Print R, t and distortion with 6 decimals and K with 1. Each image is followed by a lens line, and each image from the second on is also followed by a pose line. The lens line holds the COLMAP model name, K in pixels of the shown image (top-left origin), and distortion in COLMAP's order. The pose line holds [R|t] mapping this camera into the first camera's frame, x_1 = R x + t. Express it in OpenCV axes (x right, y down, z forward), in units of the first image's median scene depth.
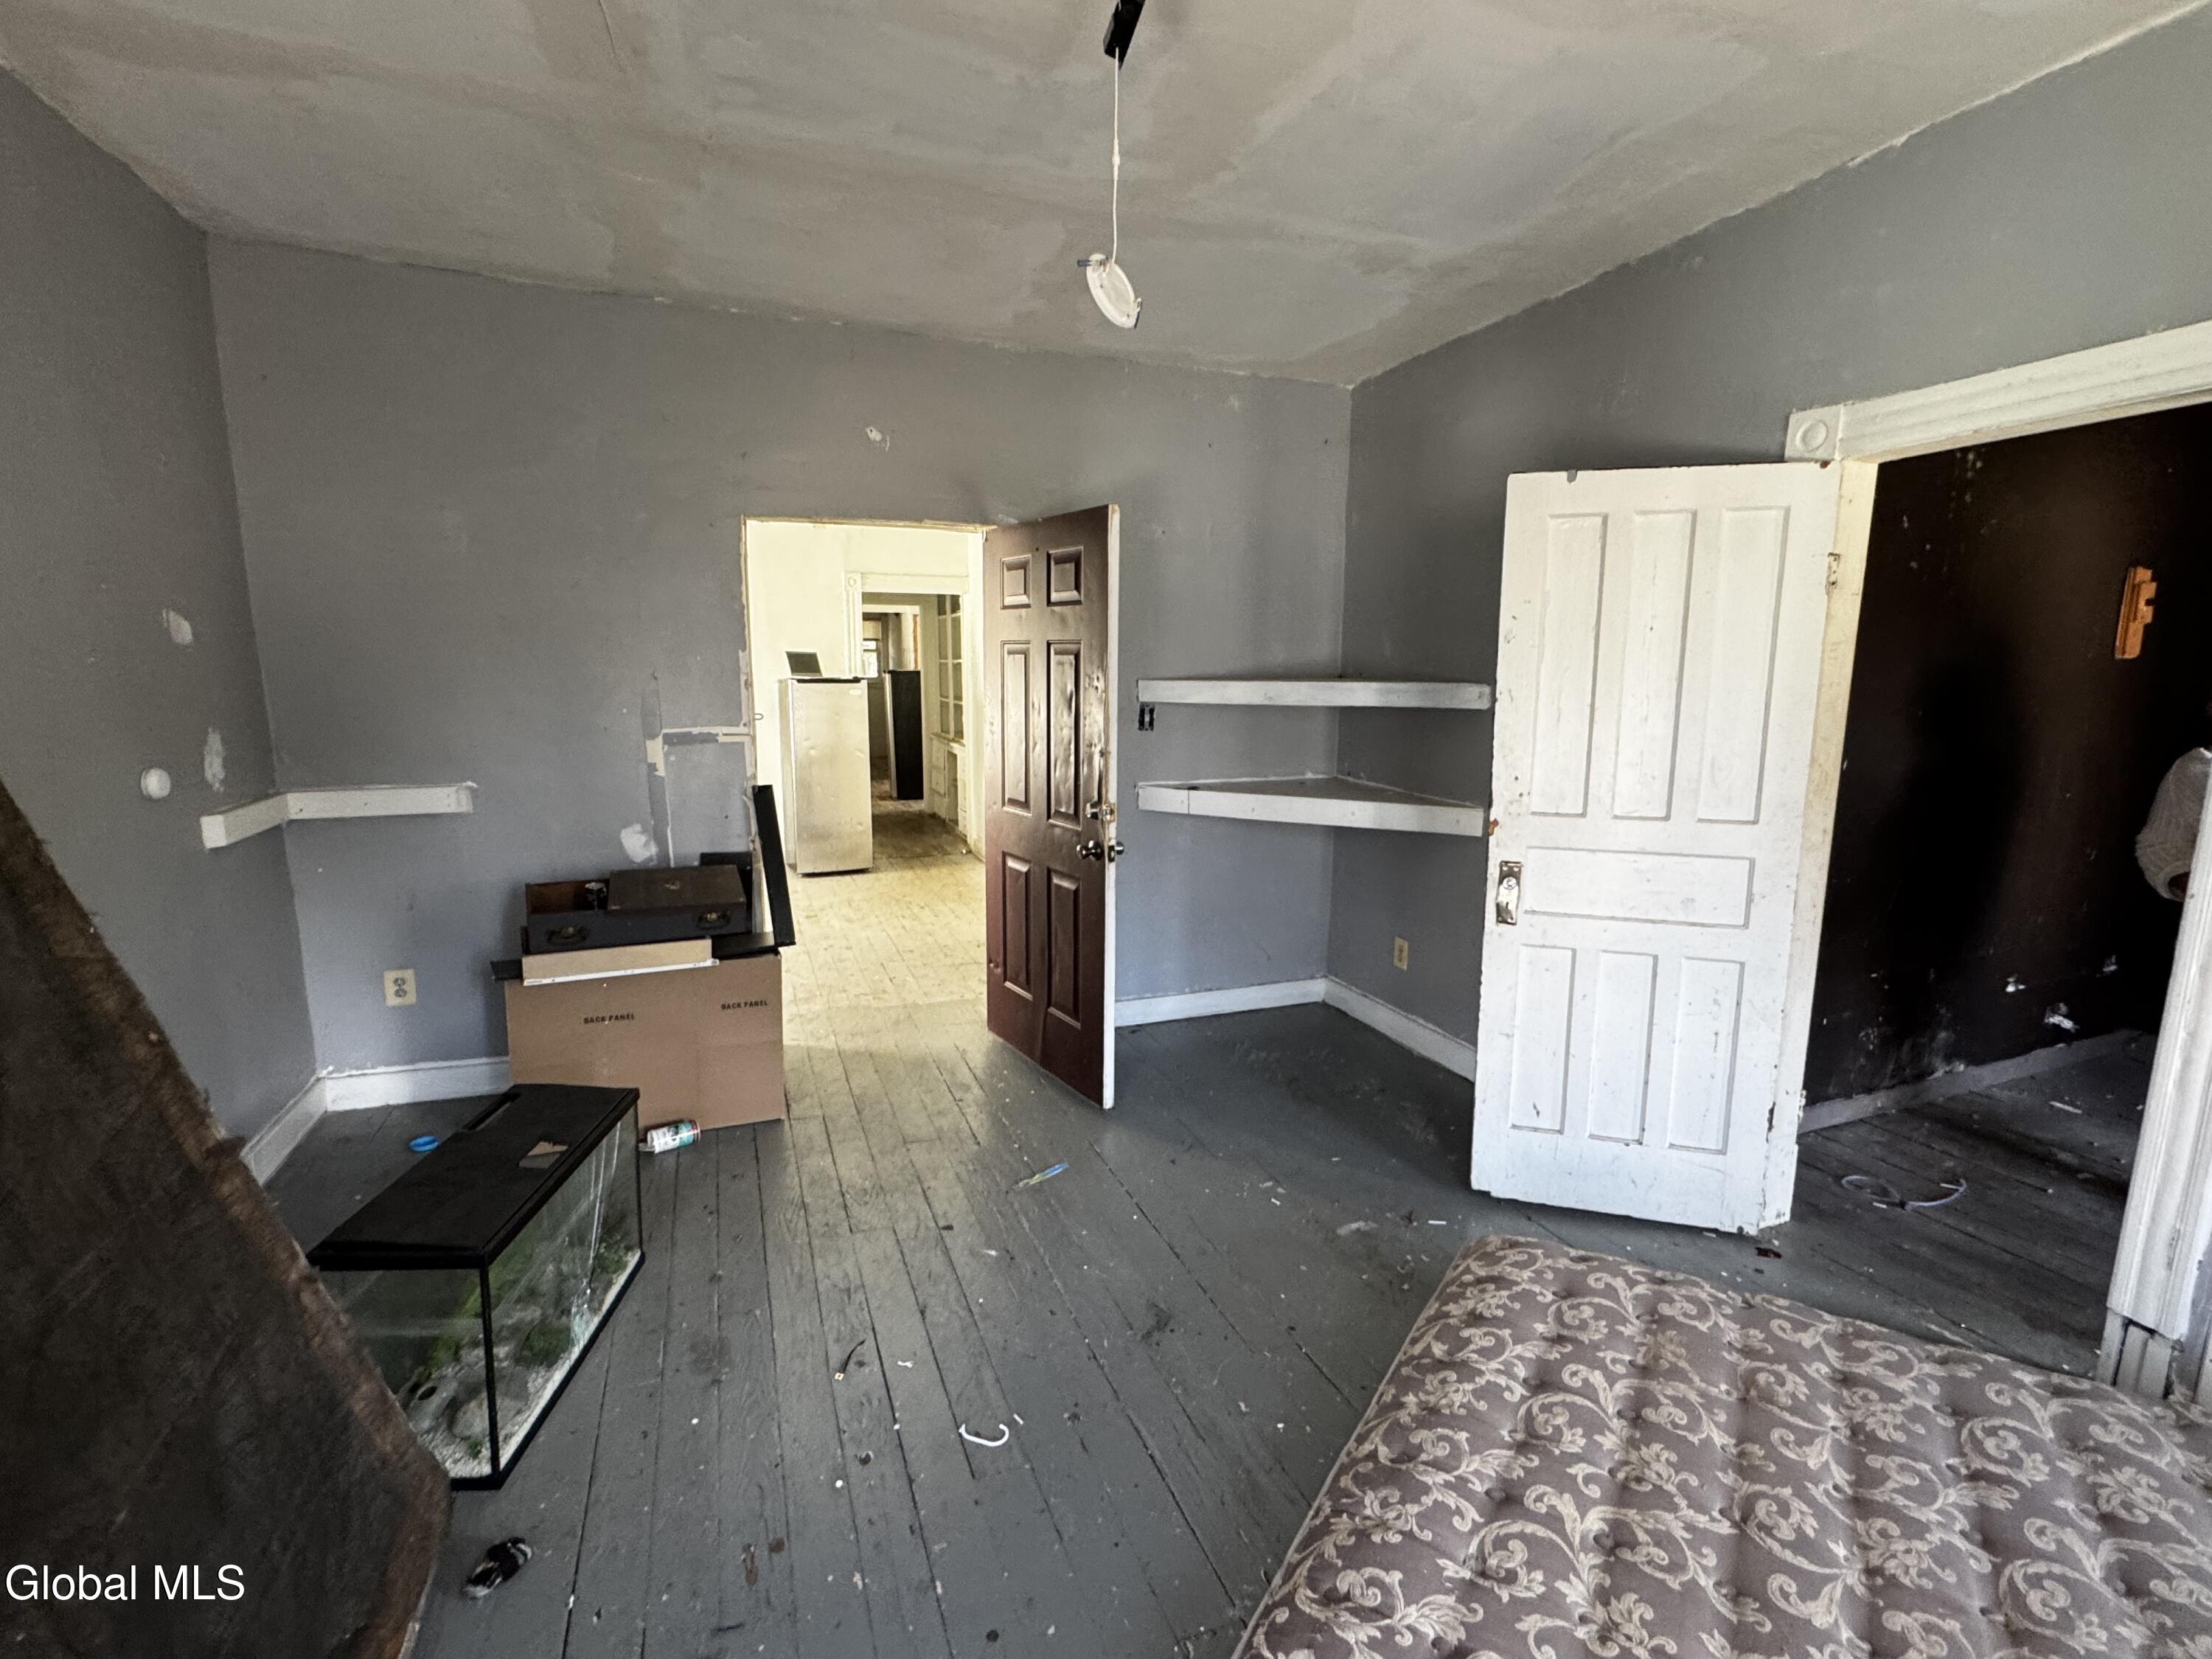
lens RADIAL K [[1027.9, 0, 1105.9], [0, 1027.9, 830.6], [0, 0, 1]] dist [-0.000078, -0.000001]
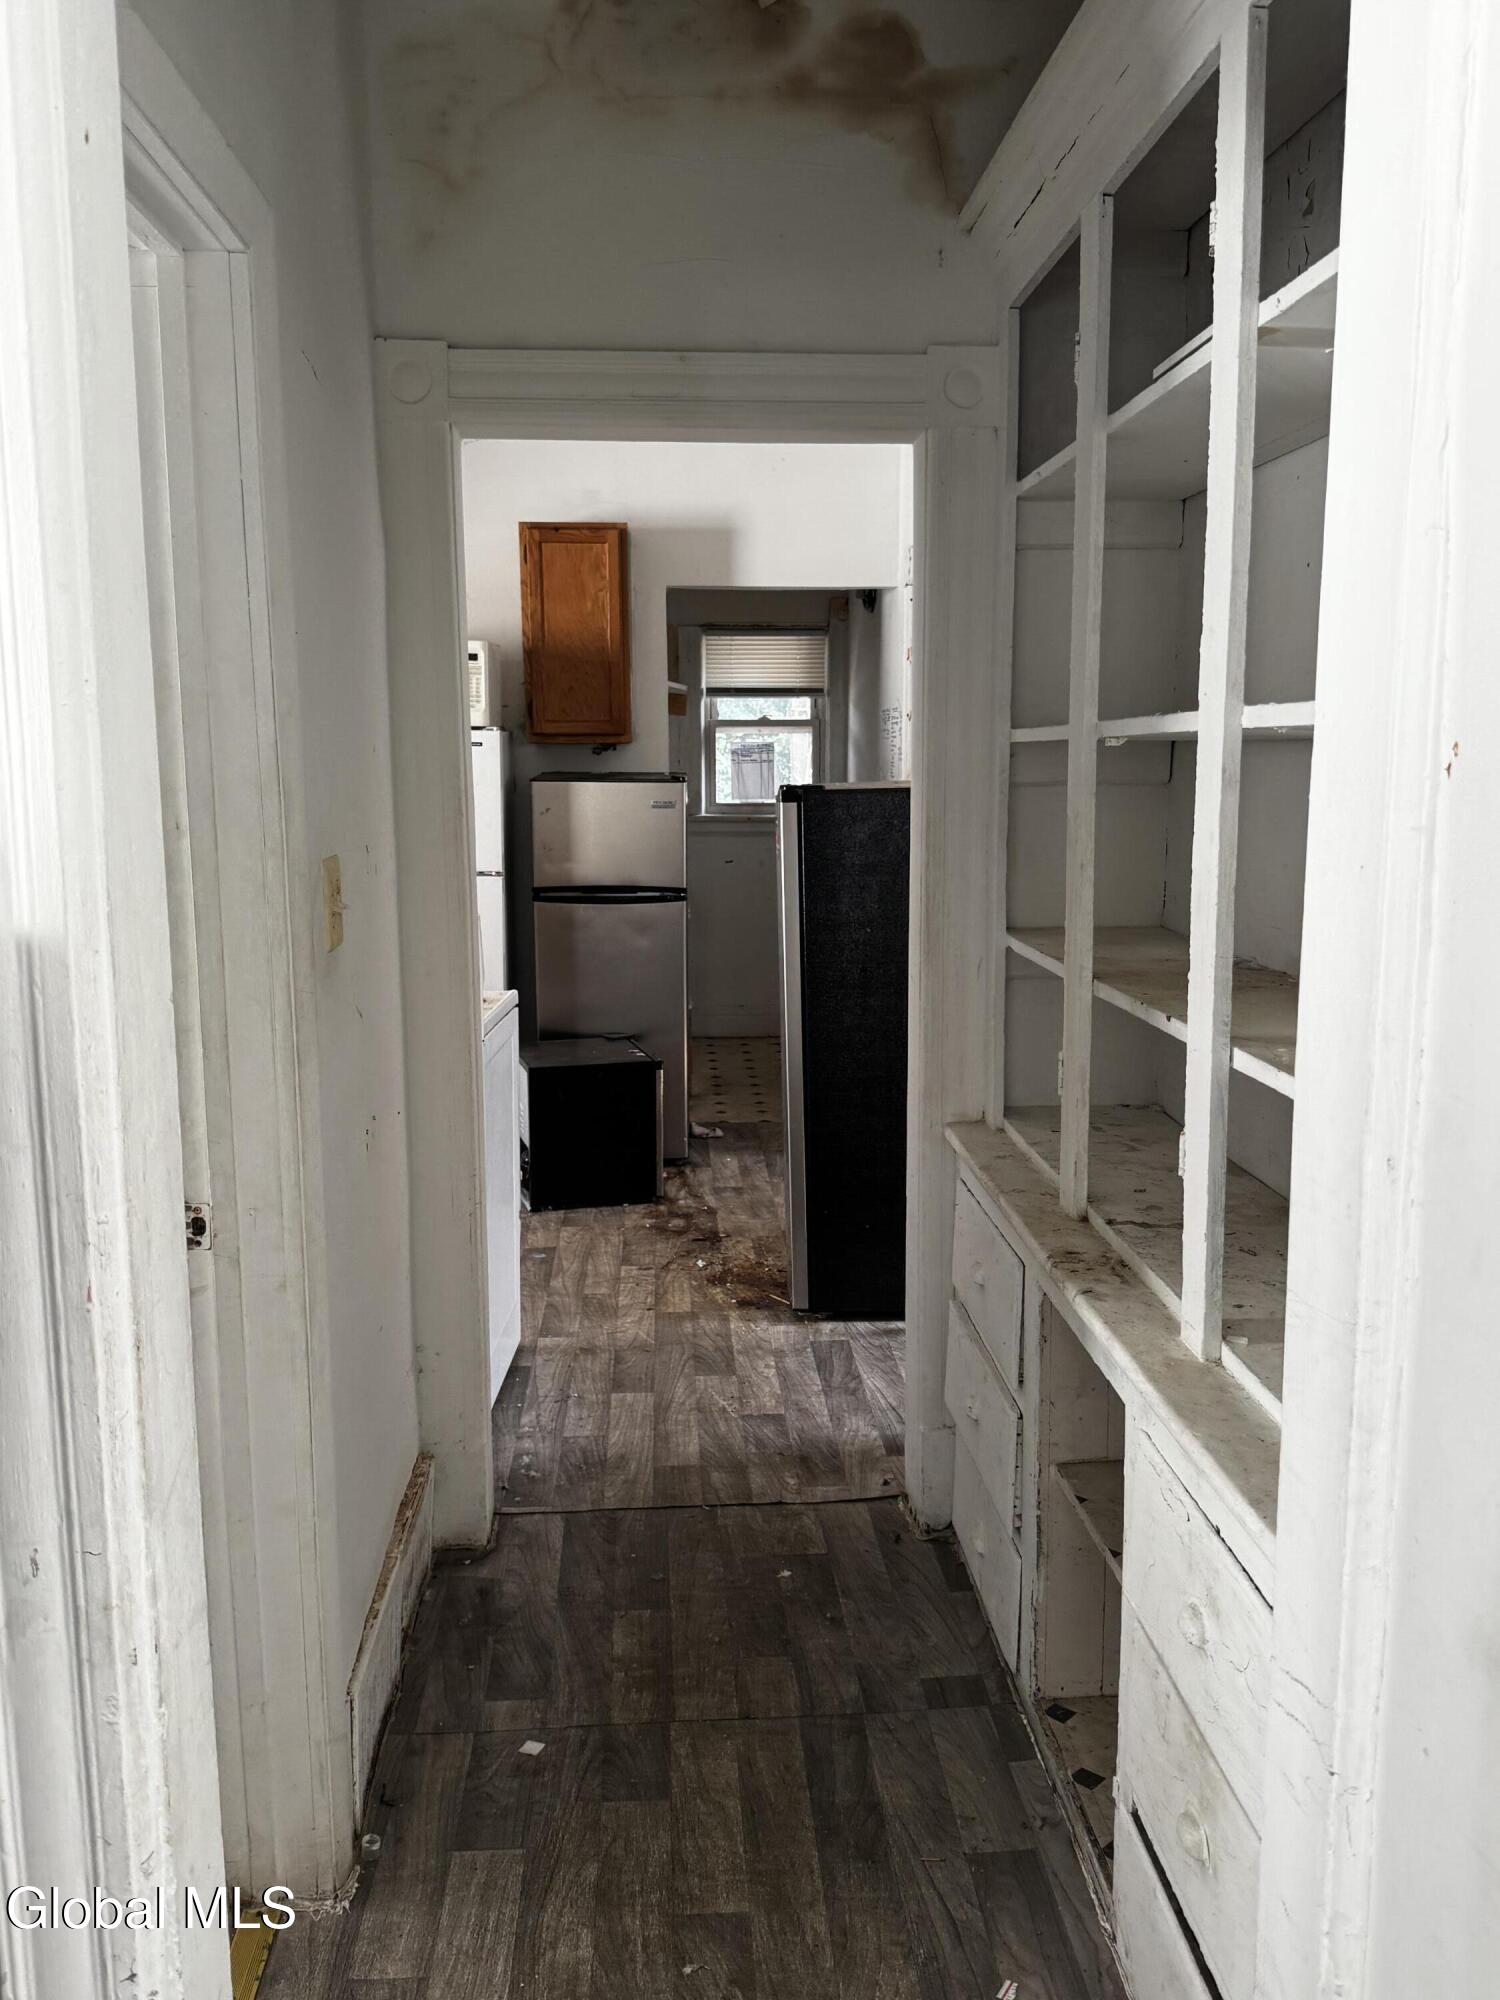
lens RADIAL K [[1675.3, 0, 753.0], [0, 1675.3, 1004.3], [0, 0, 1]] dist [0.003549, -0.000002]
pose [[0.956961, 0.039586, -0.287503, -0.116877], [-0.045430, 0.998874, -0.013681, -0.109485], [0.286638, 0.026154, 0.957682, 0.689631]]
